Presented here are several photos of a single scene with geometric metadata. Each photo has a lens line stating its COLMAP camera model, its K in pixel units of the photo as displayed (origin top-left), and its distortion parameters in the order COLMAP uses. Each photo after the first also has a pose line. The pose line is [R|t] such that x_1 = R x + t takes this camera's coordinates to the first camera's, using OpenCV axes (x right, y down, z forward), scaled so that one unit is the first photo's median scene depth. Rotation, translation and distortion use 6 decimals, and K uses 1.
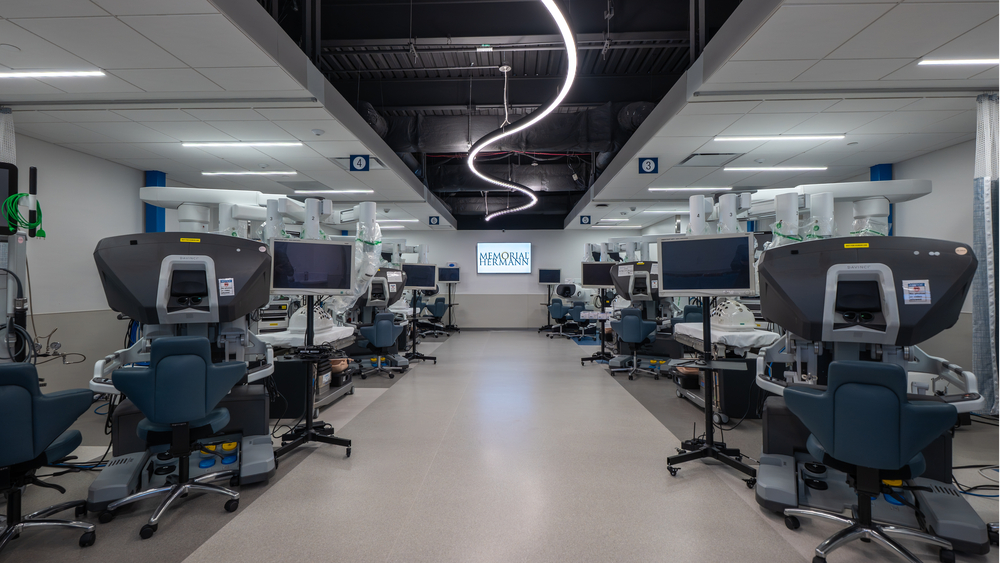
lens RADIAL K [[485.3, 0, 494.7], [0, 485.3, 276.9], [0, 0, 1]] dist [0.004068, 0.002124]
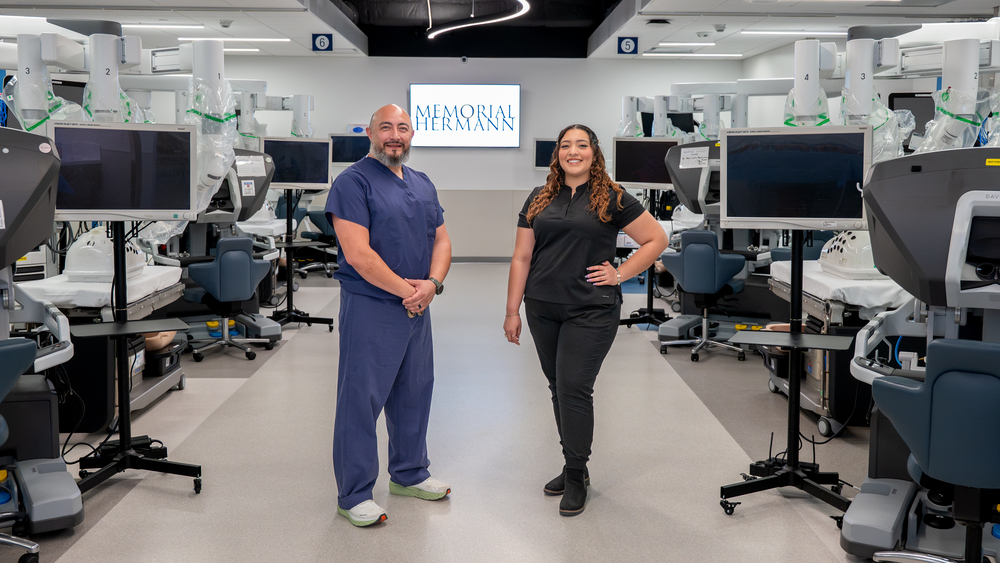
lens RADIAL K [[1064.8, 0, 501.9], [0, 1064.8, 279.7], [0, 0, 1]] dist [-0.018369, 0.000000]
pose [[0.998672, 0.000005, 0.051514, 0.002719], [-0.007078, 0.990528, 0.137127, -0.058867], [-0.051026, -0.137310, 0.989213, -0.229753]]
